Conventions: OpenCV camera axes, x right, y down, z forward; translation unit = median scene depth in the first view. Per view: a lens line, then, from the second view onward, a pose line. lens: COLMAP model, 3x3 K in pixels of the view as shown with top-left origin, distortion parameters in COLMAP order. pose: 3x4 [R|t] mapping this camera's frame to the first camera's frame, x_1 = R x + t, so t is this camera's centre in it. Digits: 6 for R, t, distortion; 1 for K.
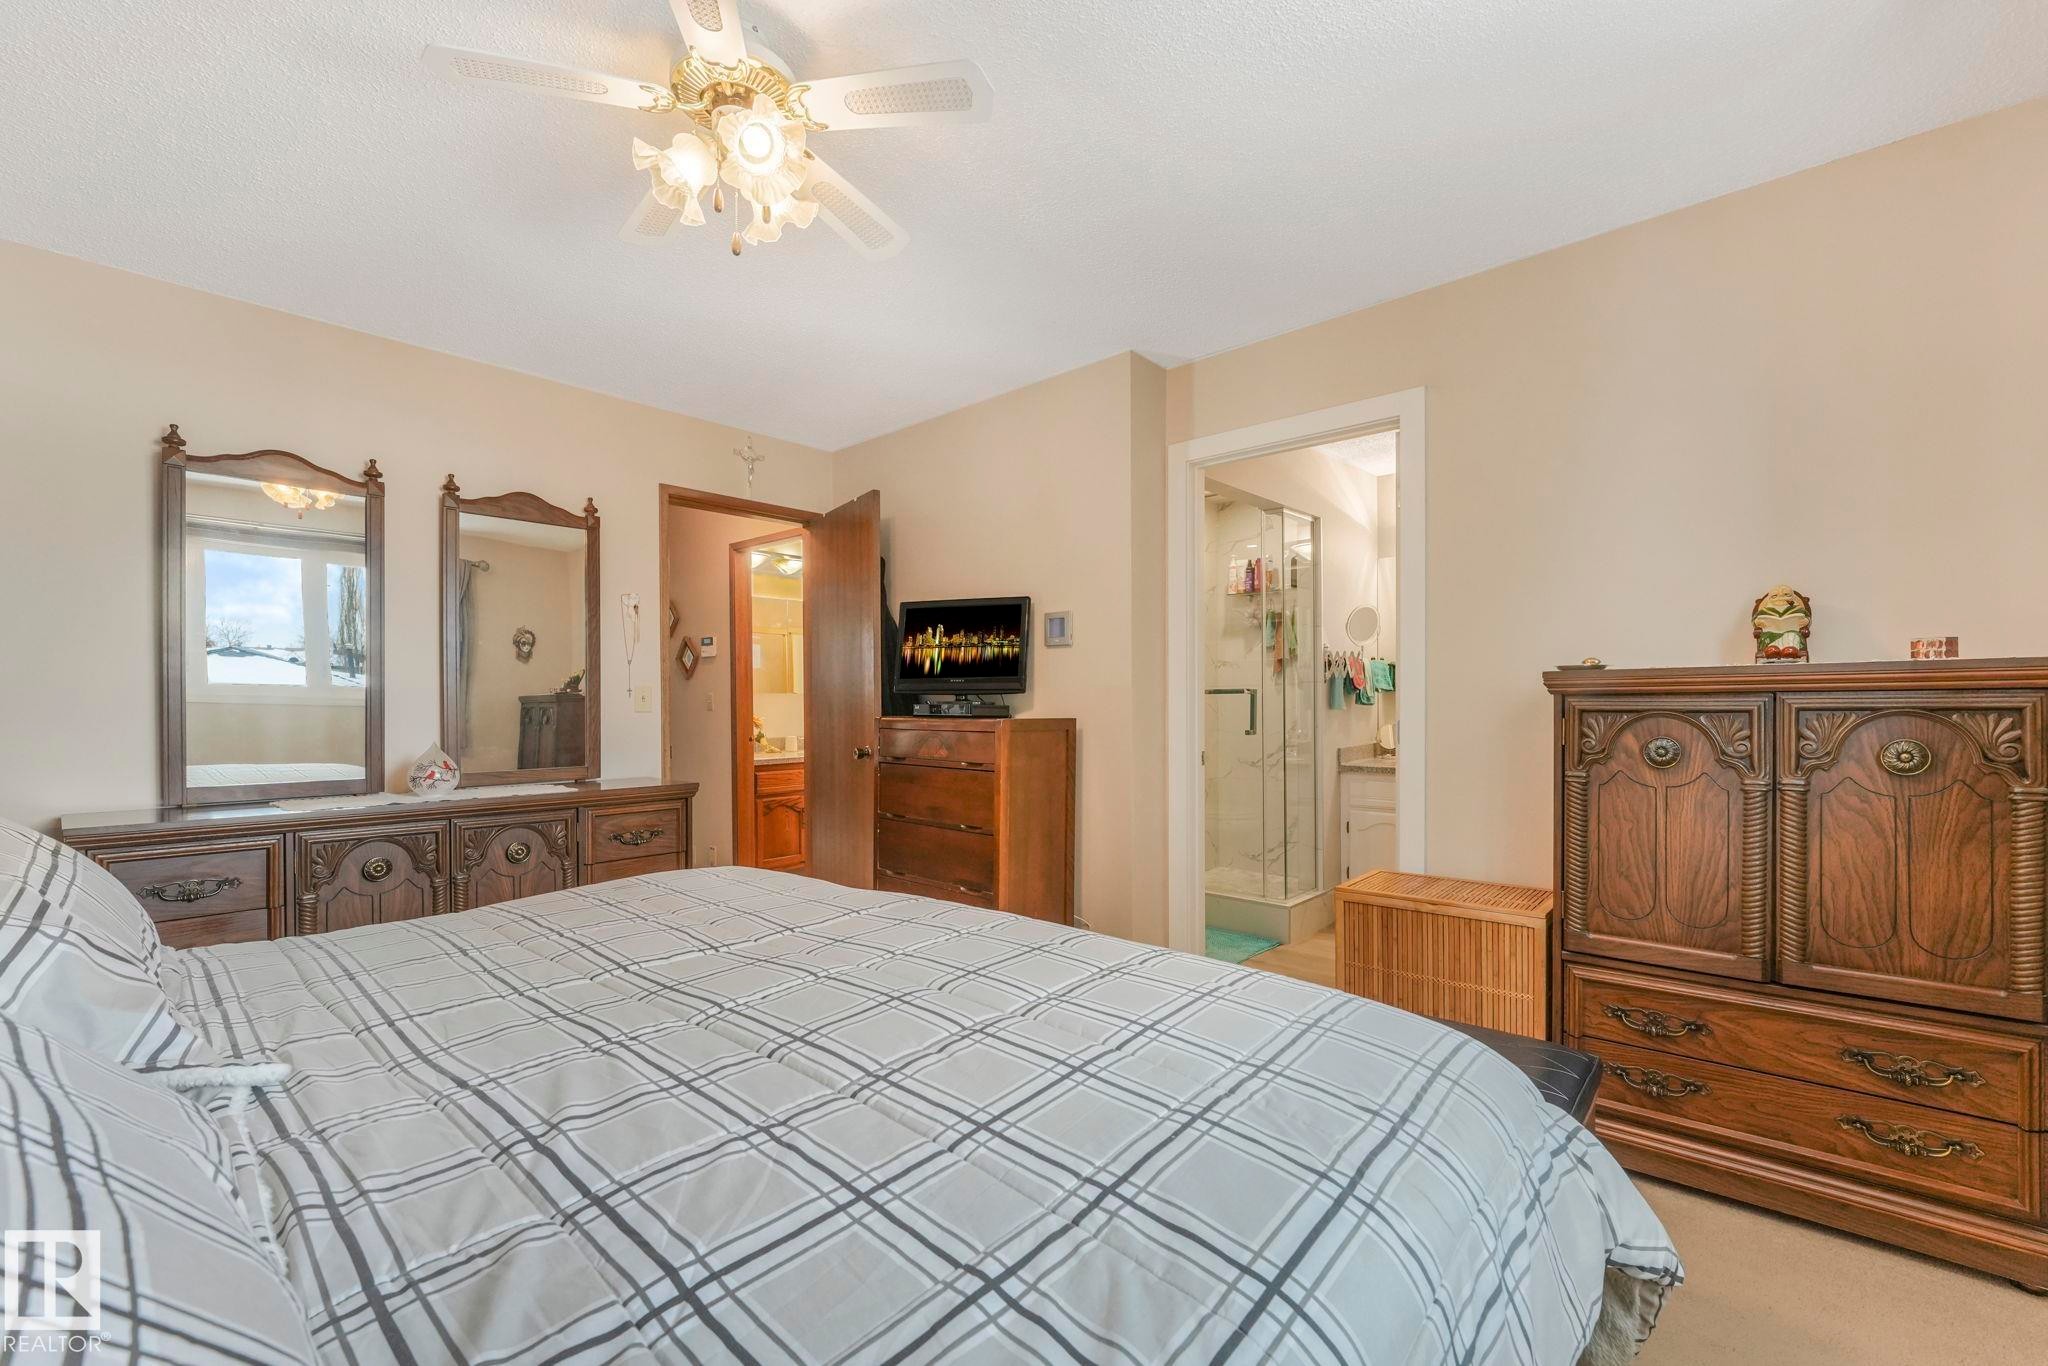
lens RADIAL K [[849.9, 0, 1024.0], [0, 849.9, 683.0], [0, 0, 1]] dist [-0.021240, 0.000238]
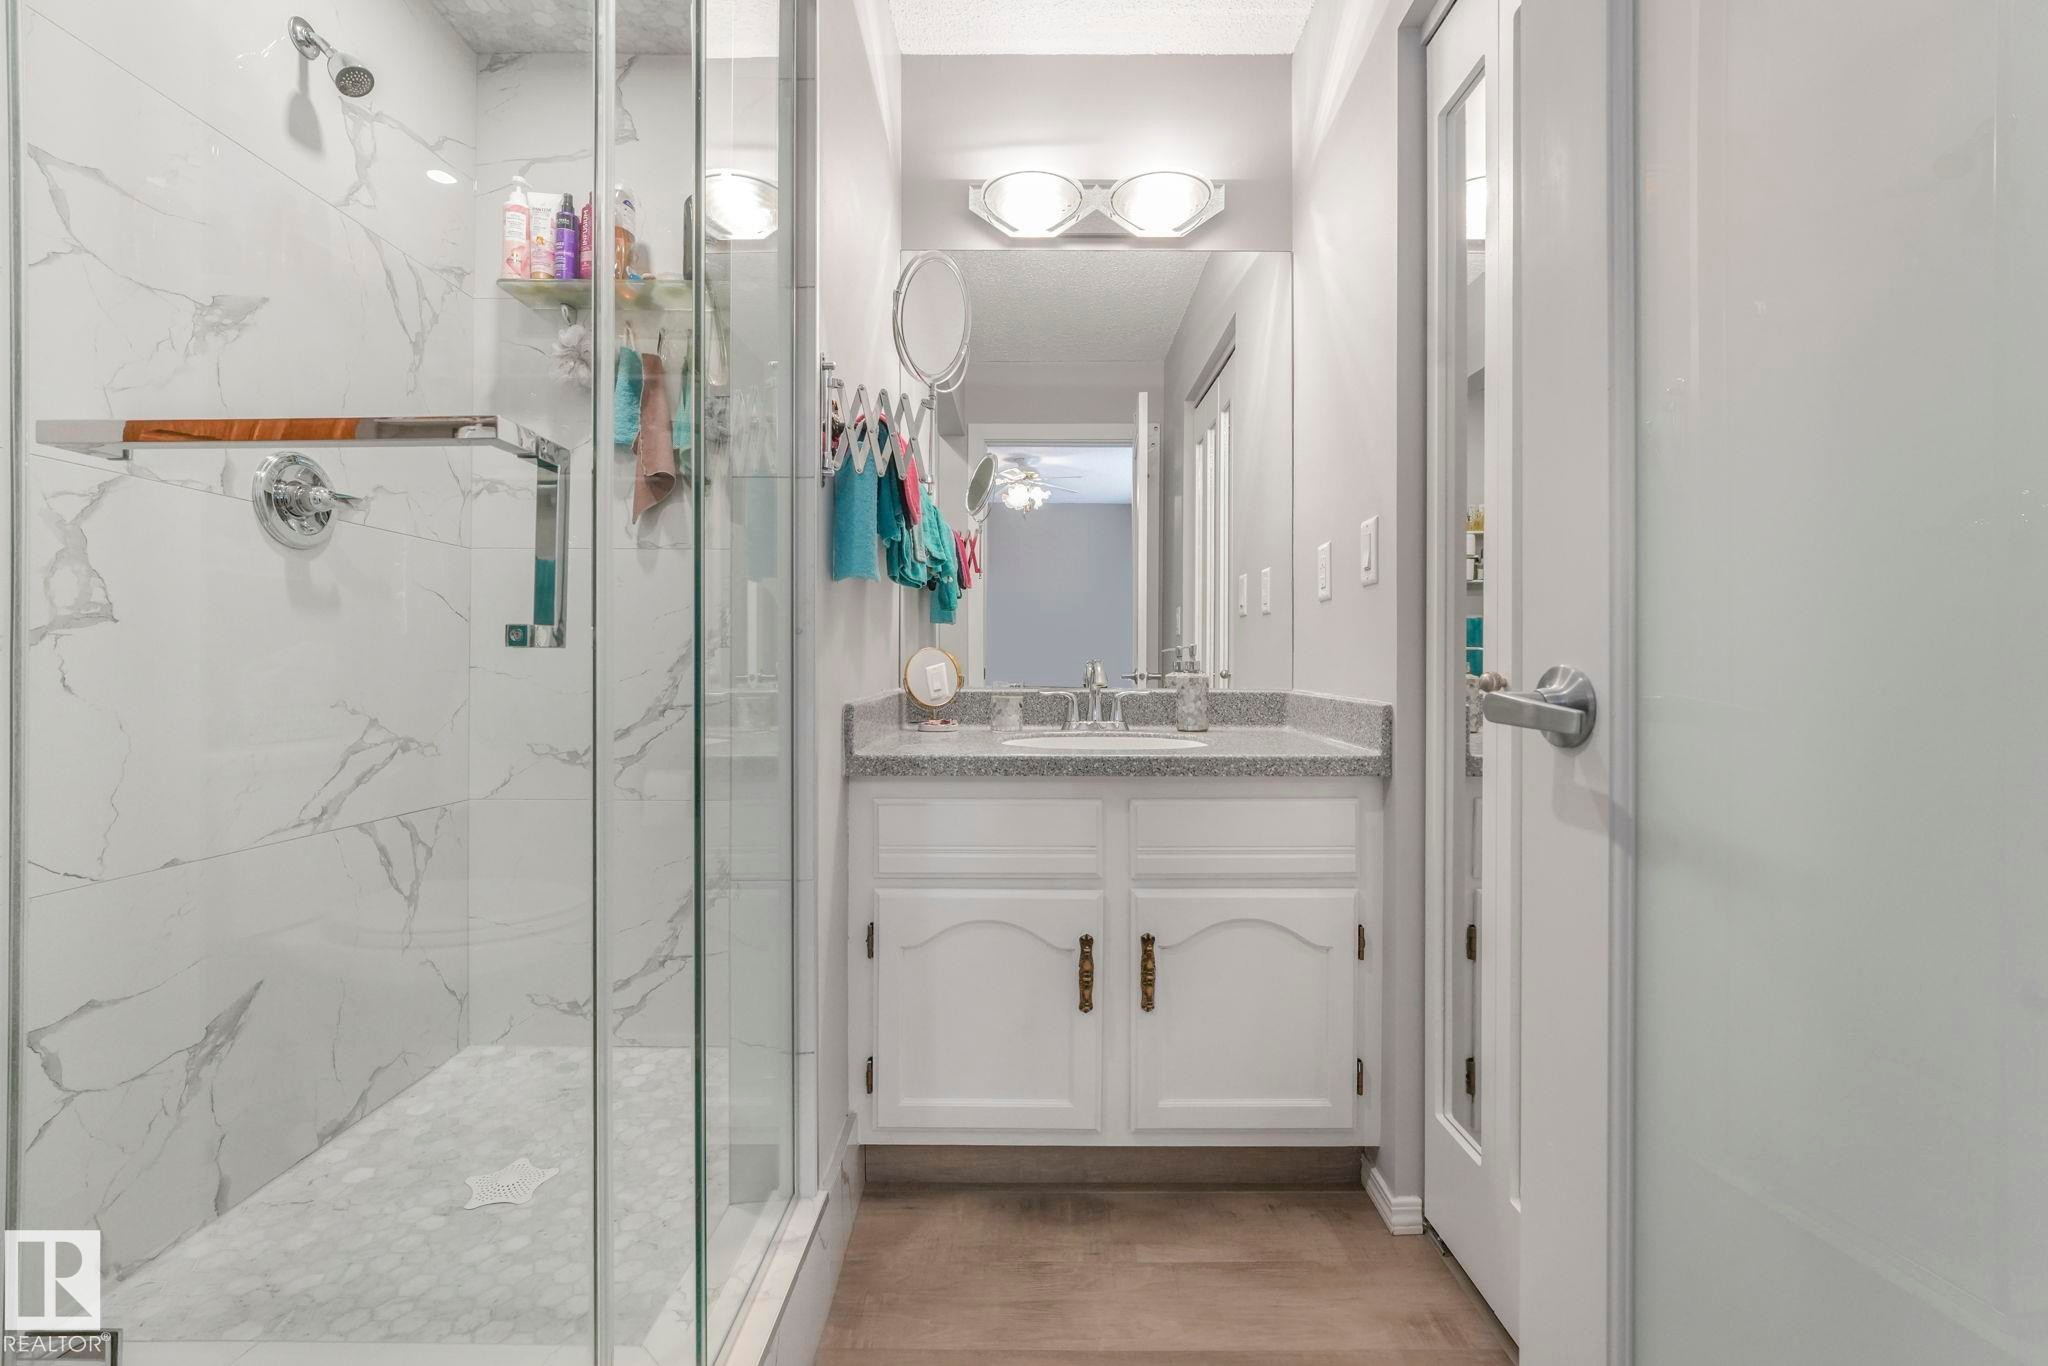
lens RADIAL K [[849.9, 0, 1024.0], [0, 849.9, 683.0], [0, 0, 1]] dist [-0.021240, 0.000238]
pose [[0.738245, 0.001900, 0.674530, 0.199681], [-0.018186, 0.999689, 0.017088, 0.061655], [-0.674287, -0.024882, 0.738050, 0.710521]]
